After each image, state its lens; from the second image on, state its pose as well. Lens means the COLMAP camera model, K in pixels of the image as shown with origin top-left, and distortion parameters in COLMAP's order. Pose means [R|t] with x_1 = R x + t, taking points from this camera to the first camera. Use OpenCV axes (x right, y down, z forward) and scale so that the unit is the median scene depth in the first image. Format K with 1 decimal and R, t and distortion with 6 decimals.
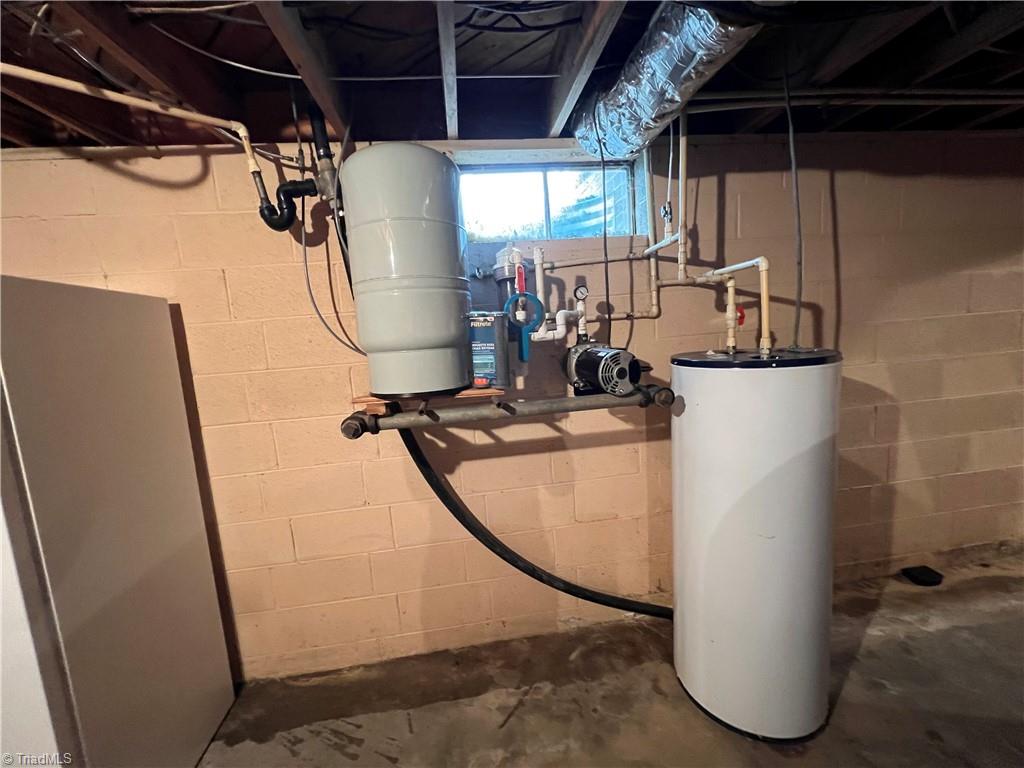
lens RADIAL K [[412.9, 0, 510.3], [0, 412.9, 382.4], [0, 0, 1]] dist [0.003928, 0.000218]
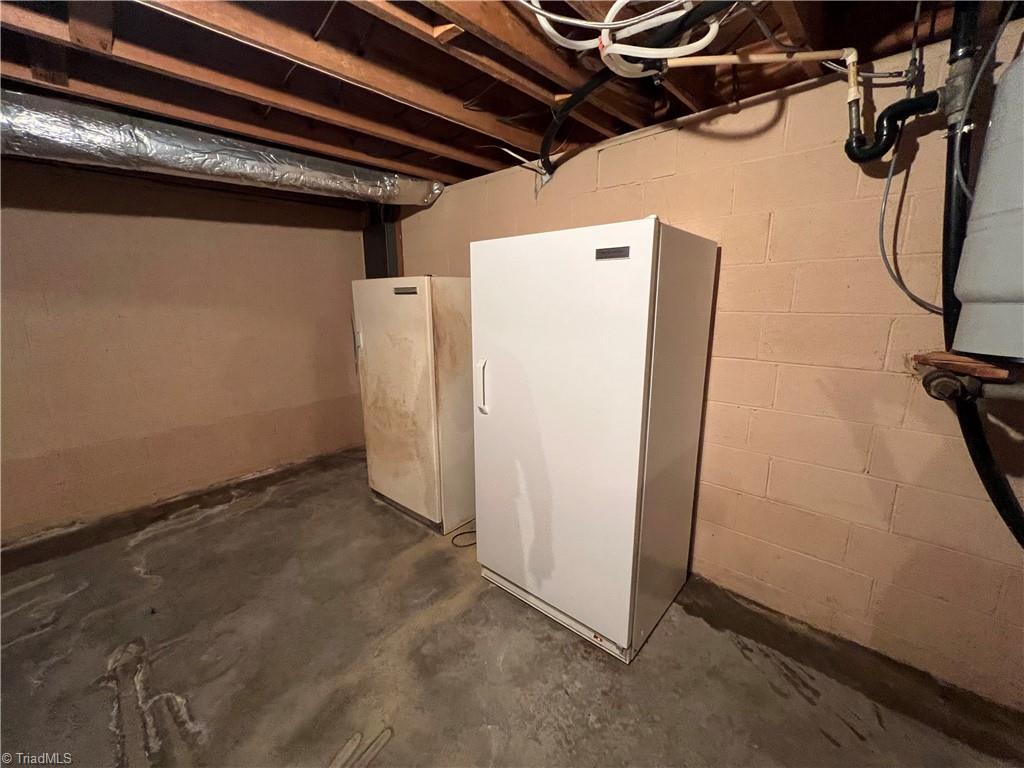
lens RADIAL K [[412.9, 0, 509.0], [0, 412.9, 382.2], [0, 0, 1]] dist [0.003928, 0.000218]
pose [[0.652018, 0.221083, -0.725255, -0.275521], [-0.136556, 0.975144, 0.174491, 0.056256], [0.745804, -0.014734, 0.666002, -0.209974]]
